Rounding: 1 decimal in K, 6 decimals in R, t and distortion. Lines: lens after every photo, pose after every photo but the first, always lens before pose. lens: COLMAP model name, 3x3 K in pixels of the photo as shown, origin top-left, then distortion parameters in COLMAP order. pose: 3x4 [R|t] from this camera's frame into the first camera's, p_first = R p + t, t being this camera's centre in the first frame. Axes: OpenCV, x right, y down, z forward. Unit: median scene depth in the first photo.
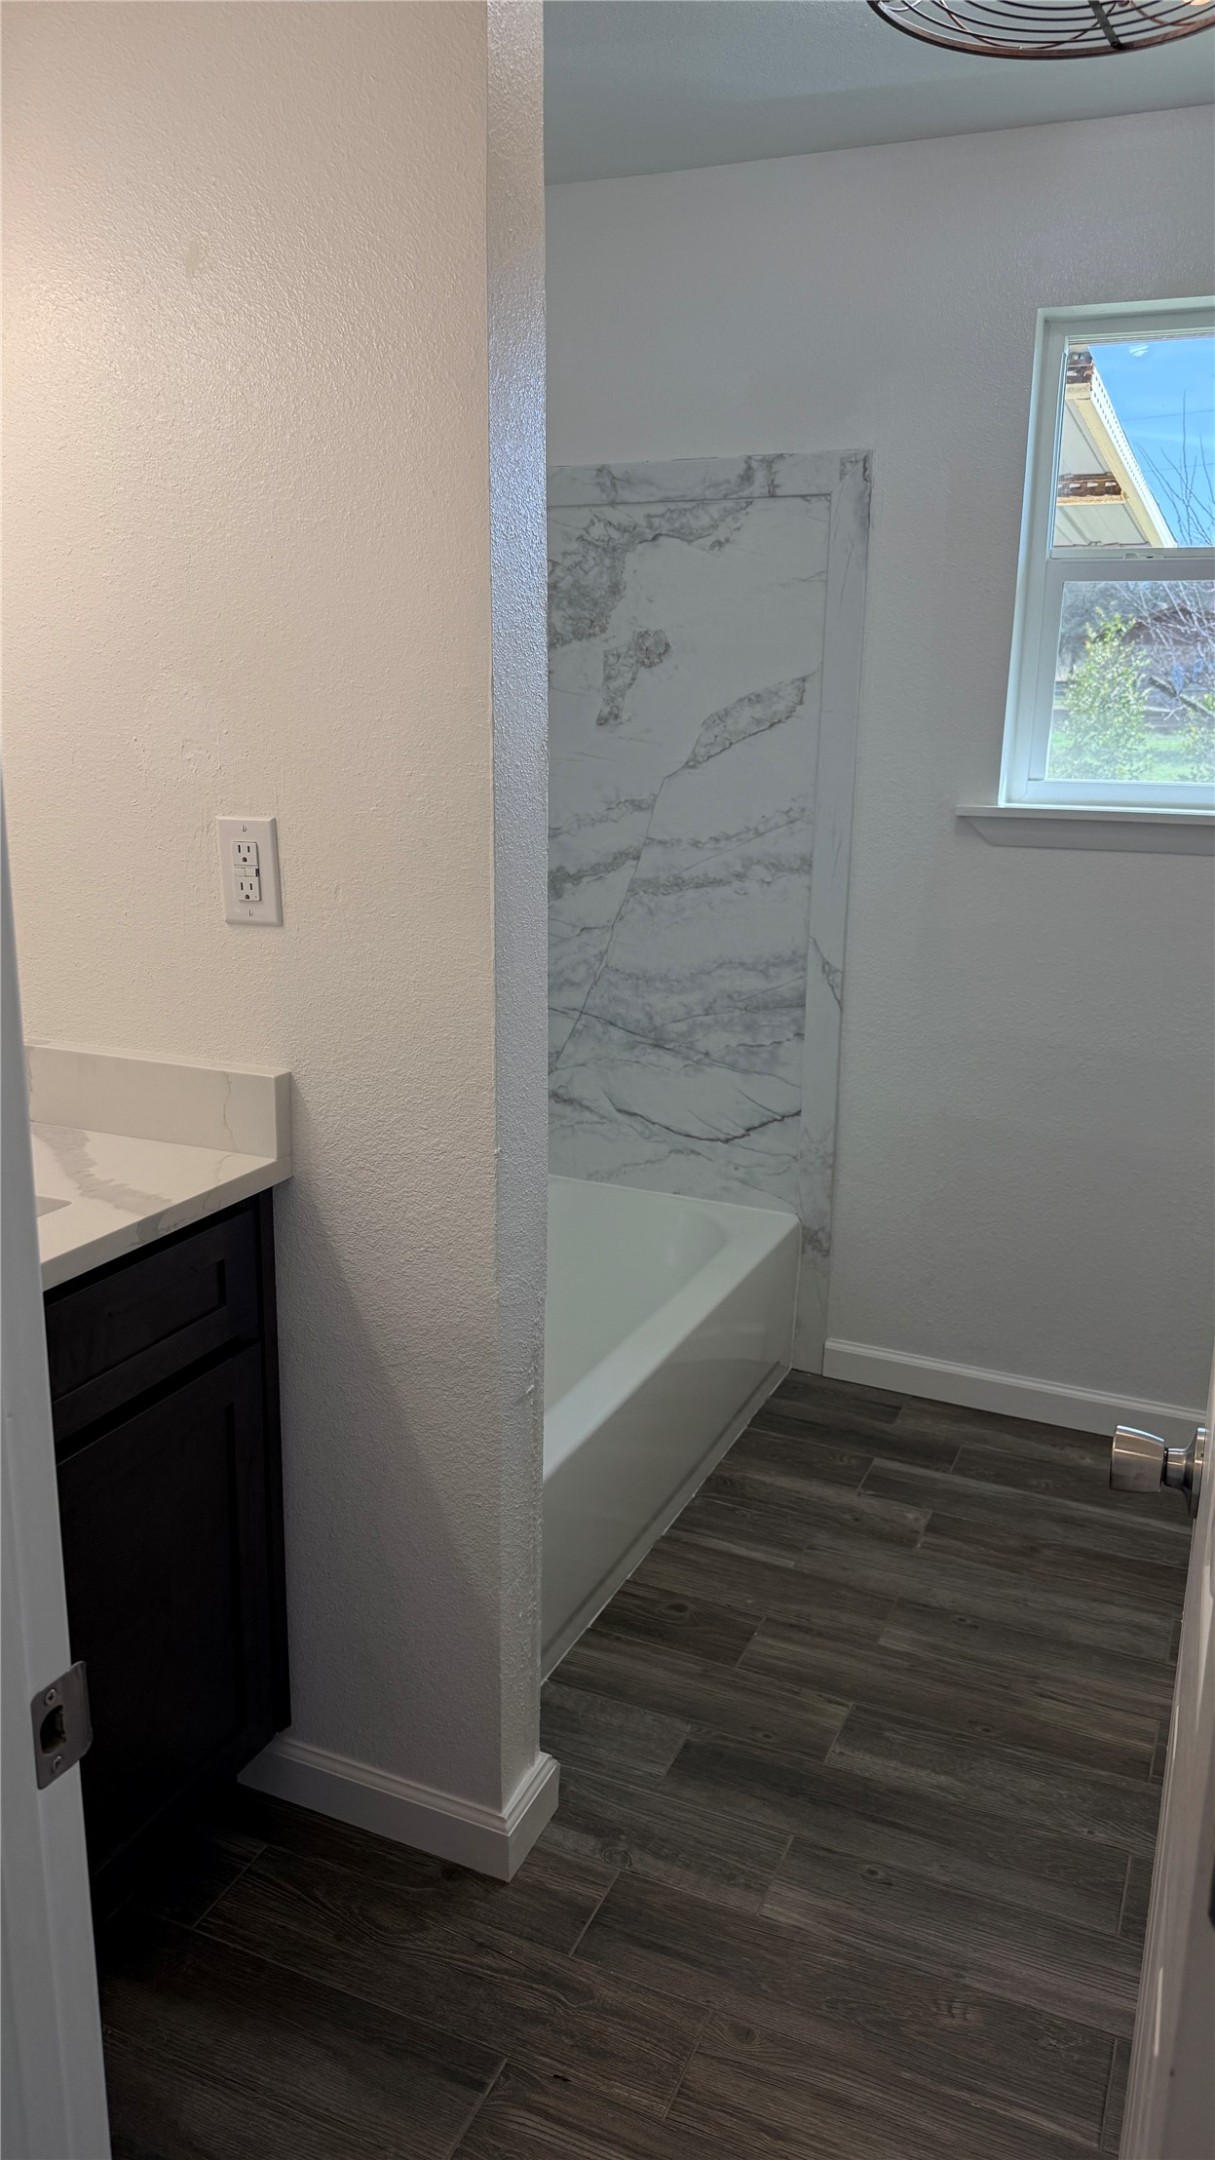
lens RADIAL K [[1544.6, 0, 588.8], [0, 1544.6, 1075.4], [0, 0, 1]] dist [-0.014110, -0.027866]
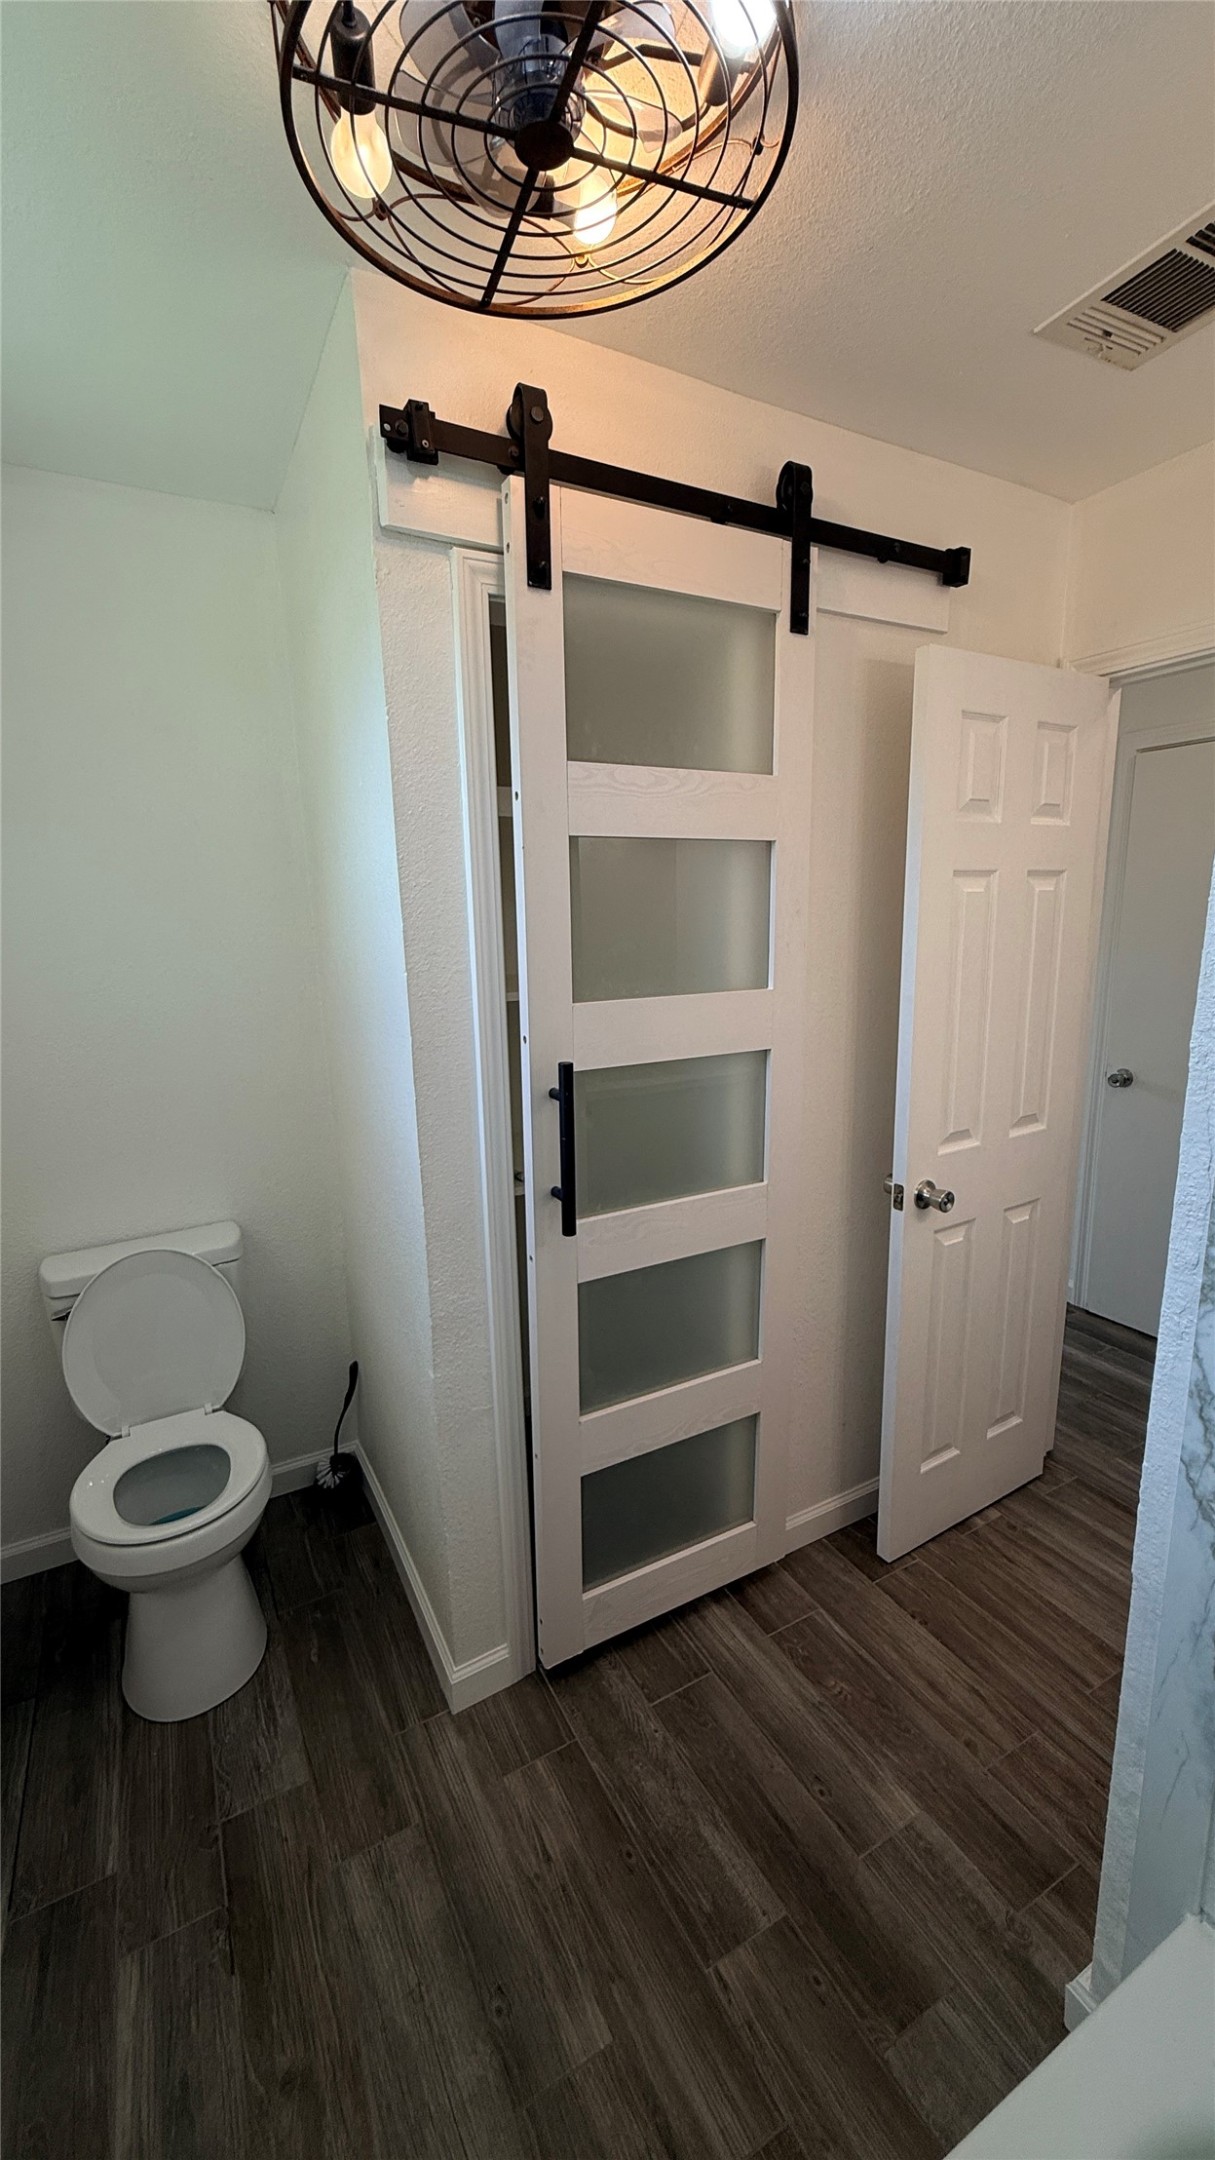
lens RADIAL K [[852.4, 0, 609.6], [0, 852.4, 1082.8], [0, 0, 1]] dist [-0.006527, 0.000874]
pose [[-0.798008, -0.120711, 0.590434, -0.039374], [0.151352, 0.908190, 0.390236, -0.407649], [-0.583331, 0.400775, -0.706473, 1.447053]]
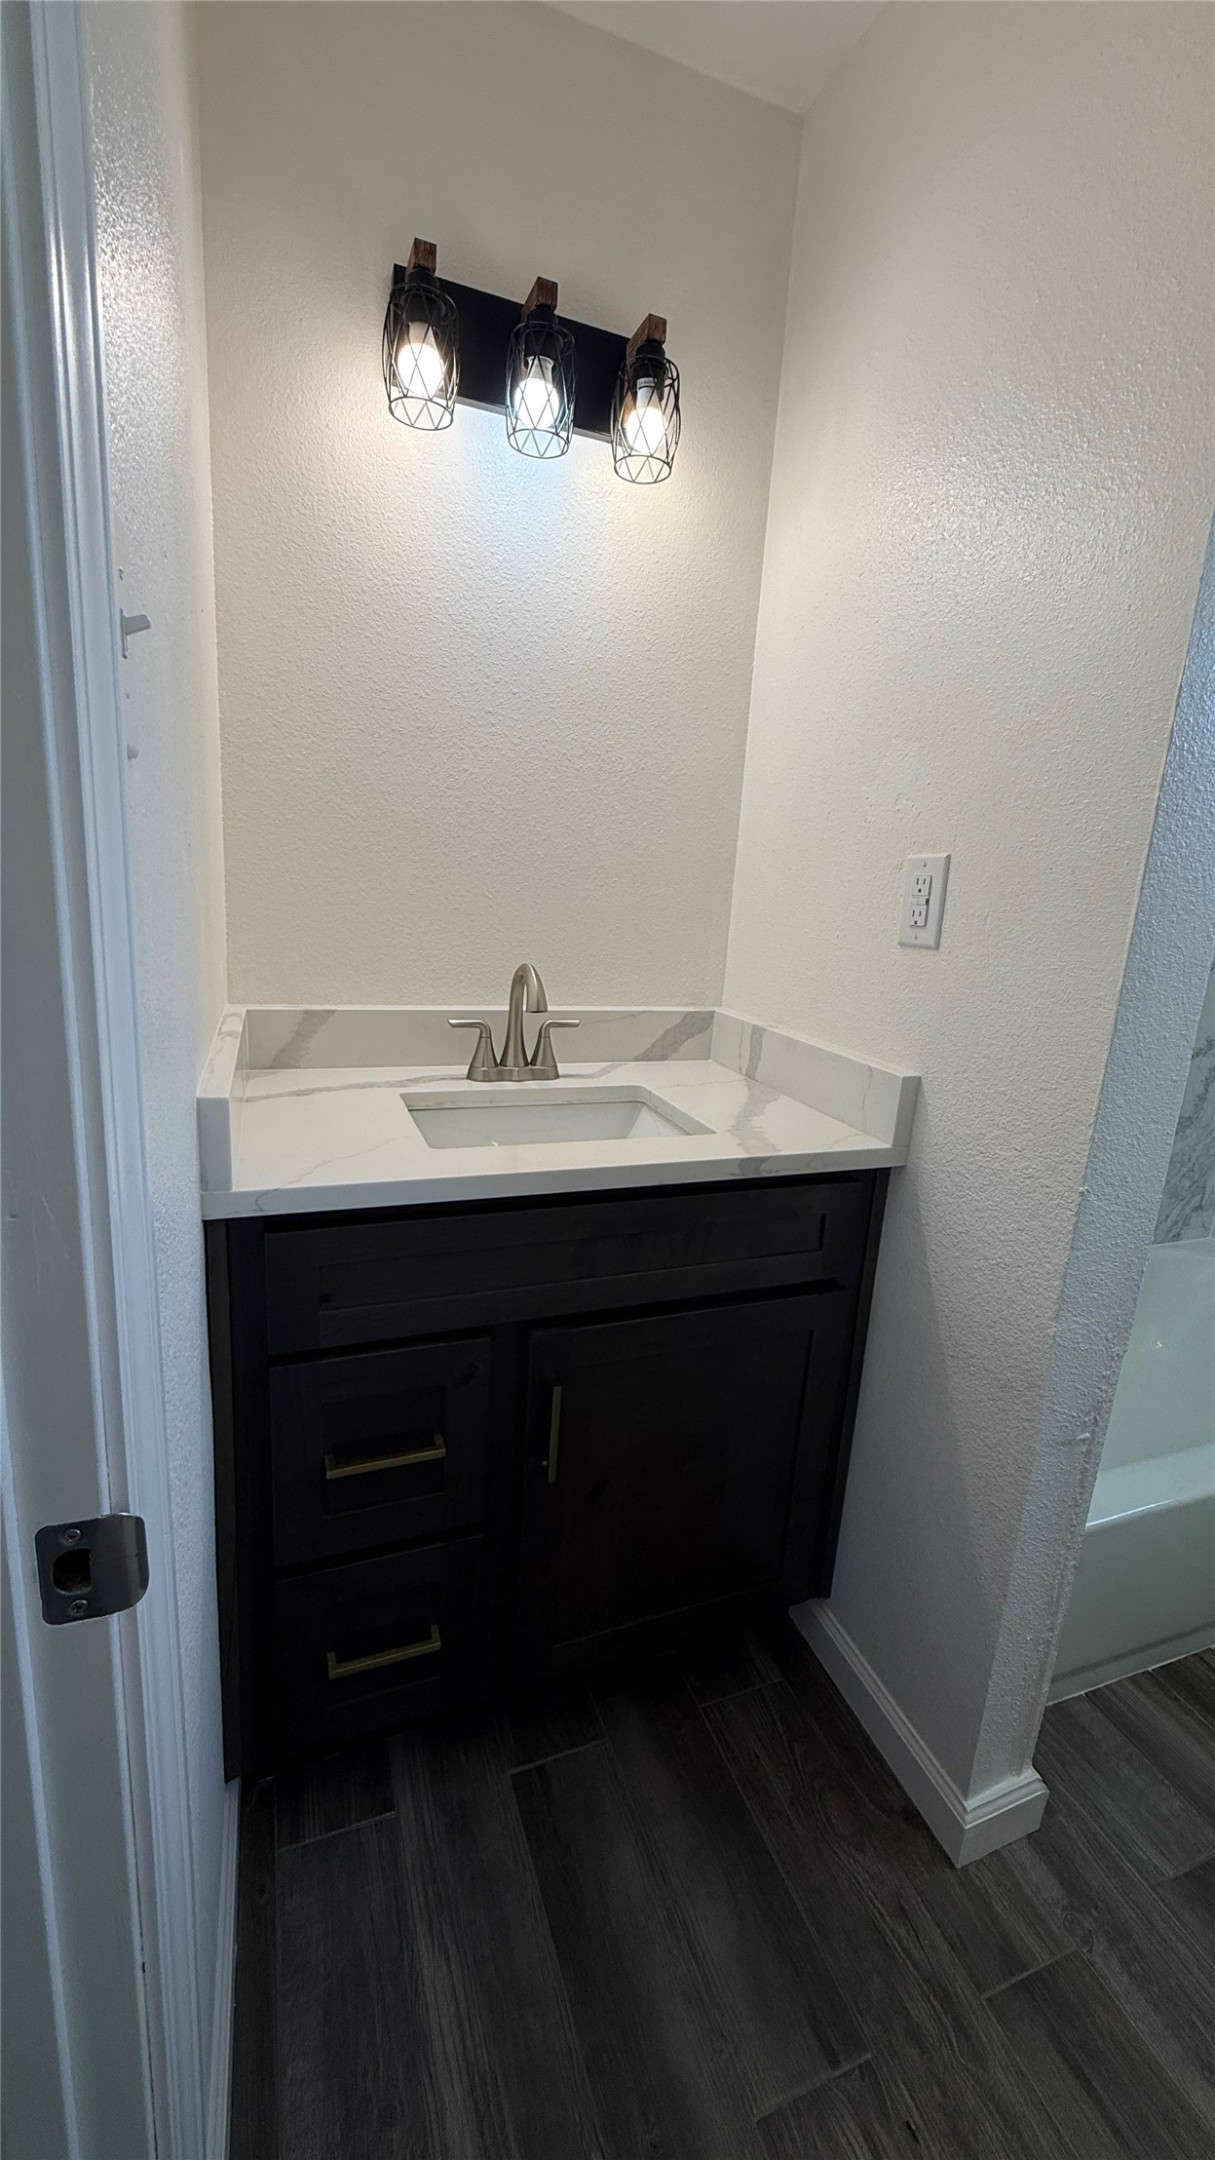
lens RADIAL K [[852.4, 0, 605.6], [0, 852.4, 1073.0], [0, 0, 1]] dist [-0.006527, 0.000874]
pose [[0.706630, 0.195200, -0.680126, 0.068944], [-0.227216, 0.972888, 0.043154, 0.019740], [0.670110, 0.124041, 0.731824, 0.345137]]
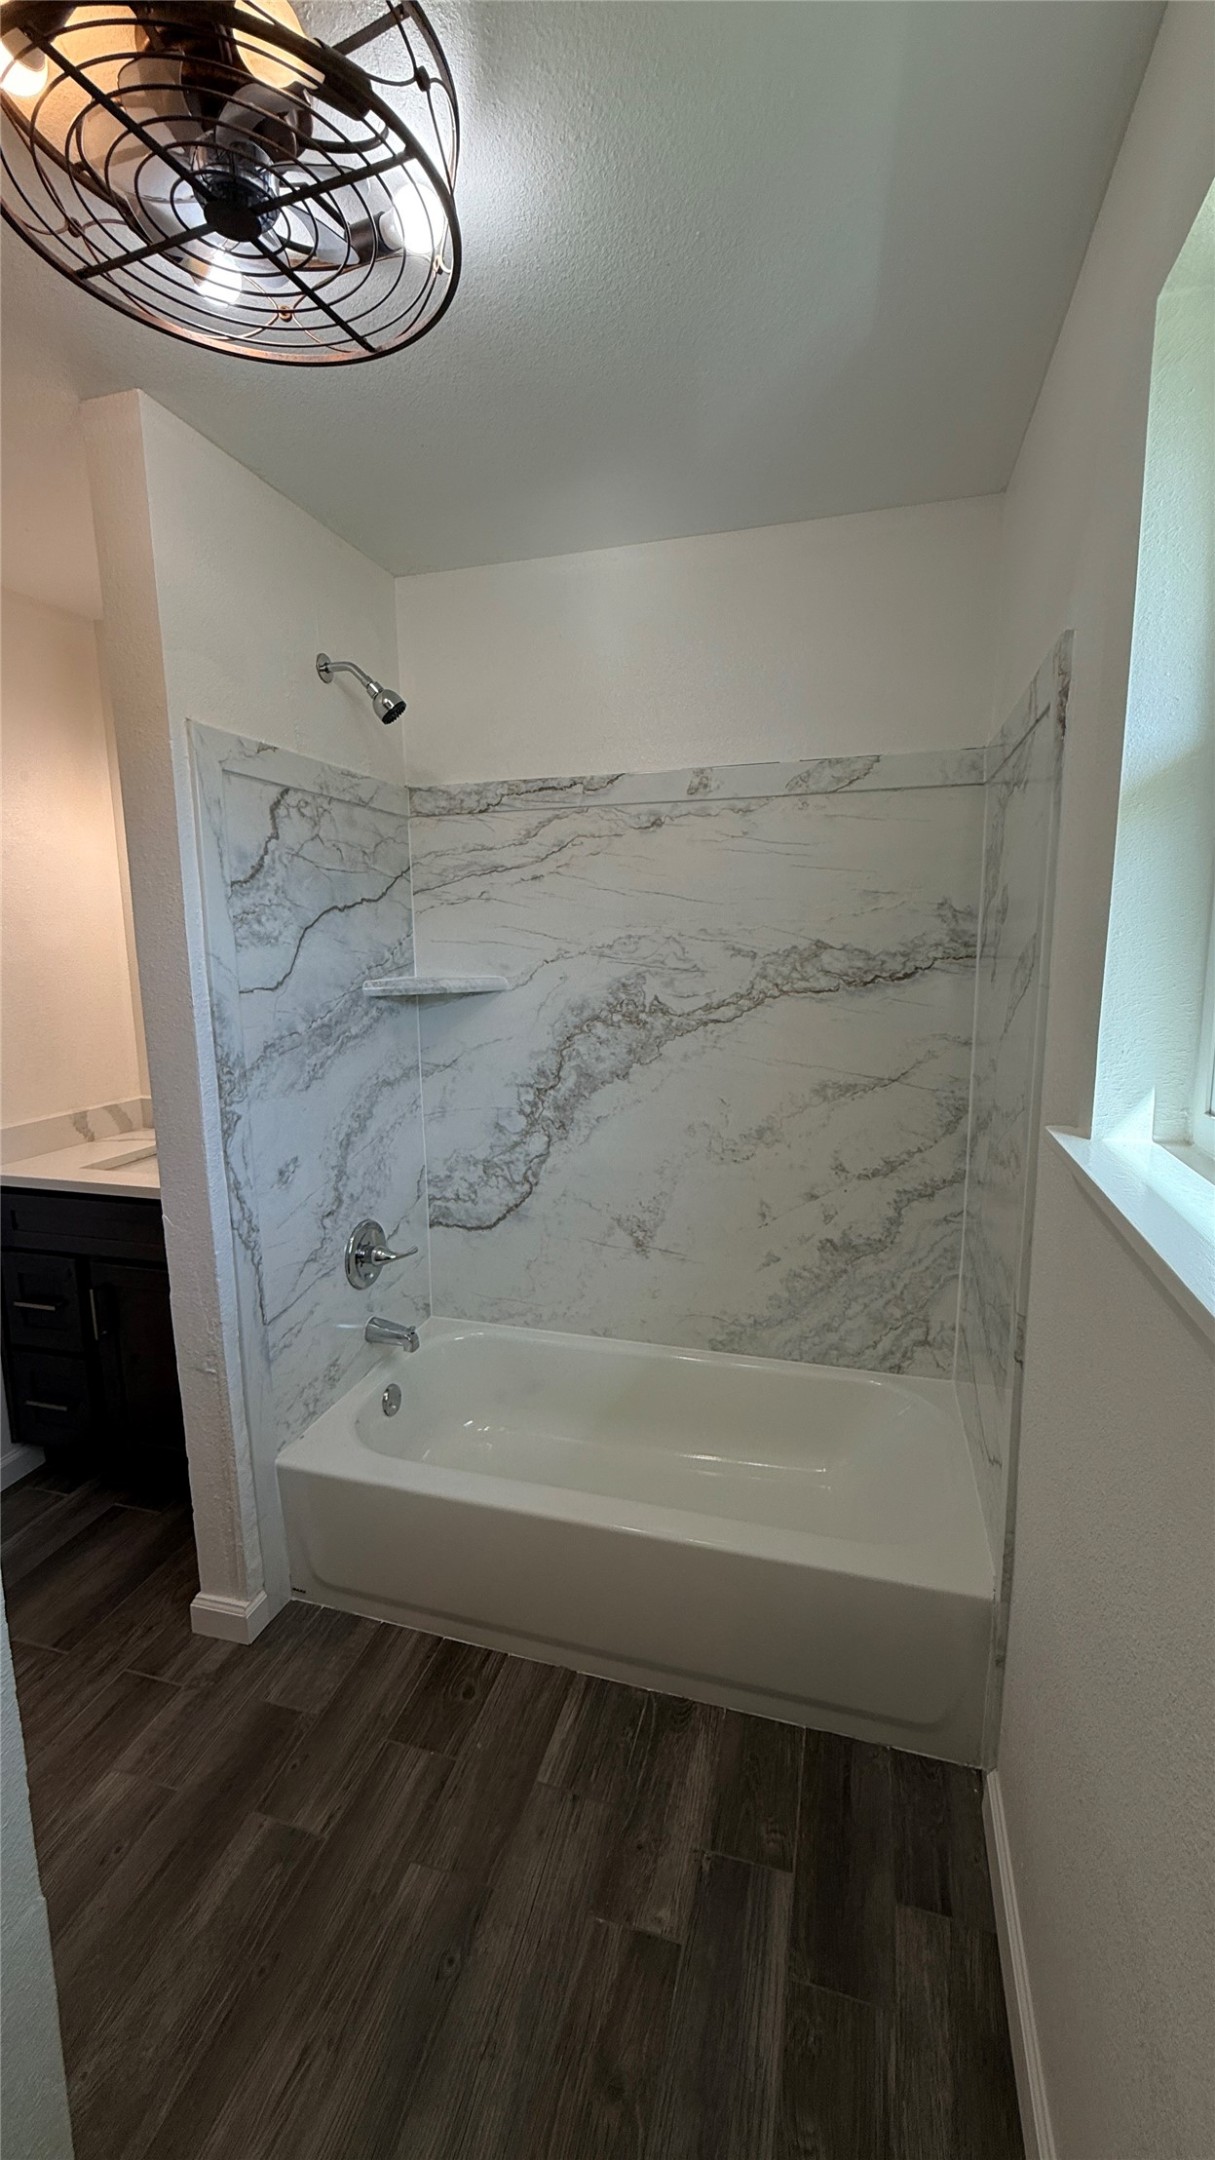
lens RADIAL K [[852.4, 0, 613.0], [0, 852.4, 1065.0], [0, 0, 1]] dist [-0.006527, 0.000874]
pose [[0.144332, 0.131639, -0.980734, 0.905228], [-0.228708, 0.968714, 0.096367, -0.315468], [0.962736, 0.210393, 0.169923, 1.184901]]
